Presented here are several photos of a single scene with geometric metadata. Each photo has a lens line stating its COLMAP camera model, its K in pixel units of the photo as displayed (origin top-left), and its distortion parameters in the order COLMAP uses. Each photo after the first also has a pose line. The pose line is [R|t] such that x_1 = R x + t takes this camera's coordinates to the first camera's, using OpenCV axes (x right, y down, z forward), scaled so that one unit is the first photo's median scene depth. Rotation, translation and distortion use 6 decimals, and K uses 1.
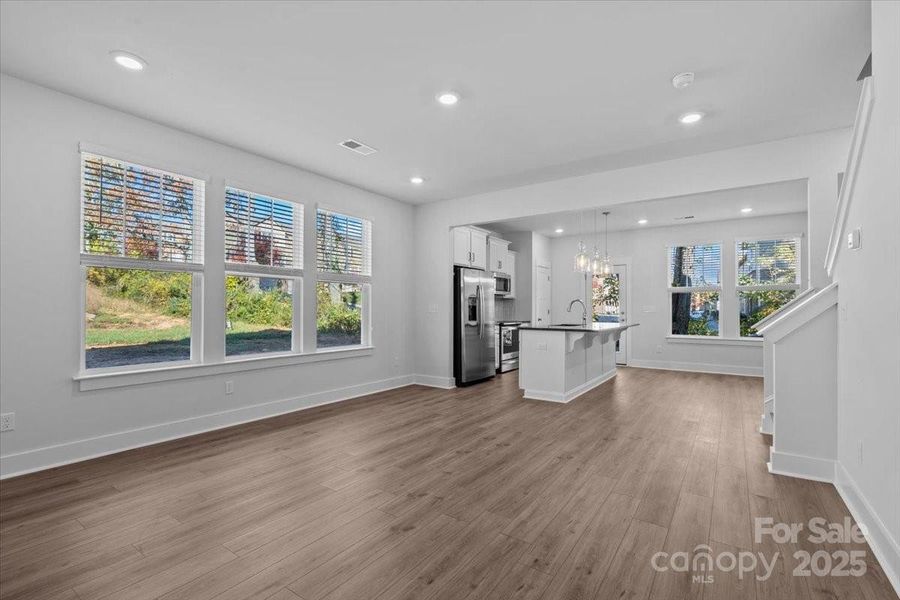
lens RADIAL K [[406.6, 0, 454.3], [0, 406.6, 302.9], [0, 0, 1]] dist [-0.002060, -0.000172]
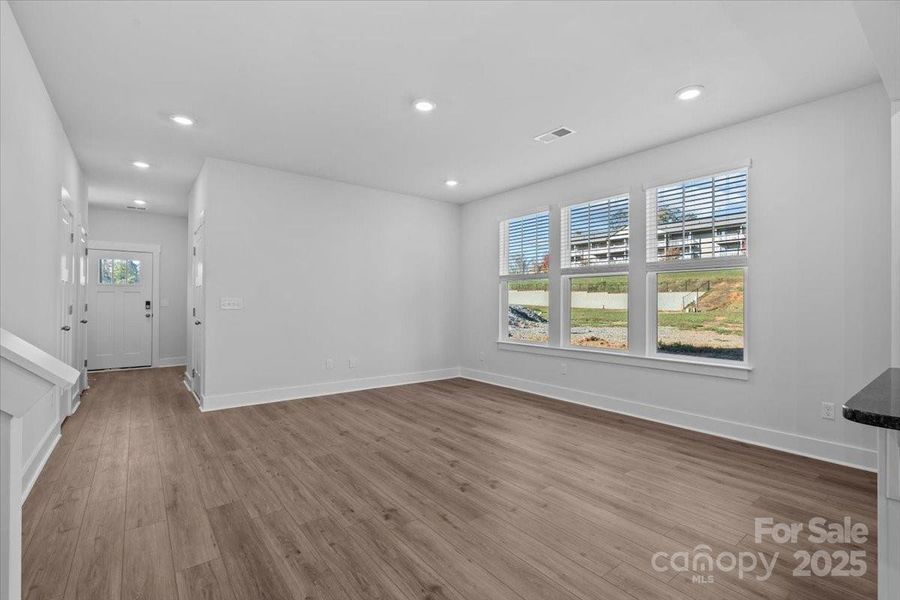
lens RADIAL K [[406.6, 0, 454.3], [0, 406.6, 302.9], [0, 0, 1]] dist [-0.002060, -0.000172]
pose [[-0.299957, -0.005460, -0.953937, 0.688730], [0.008623, 0.999927, -0.008435, 0.012759], [0.953914, -0.010756, -0.299888, 0.989727]]
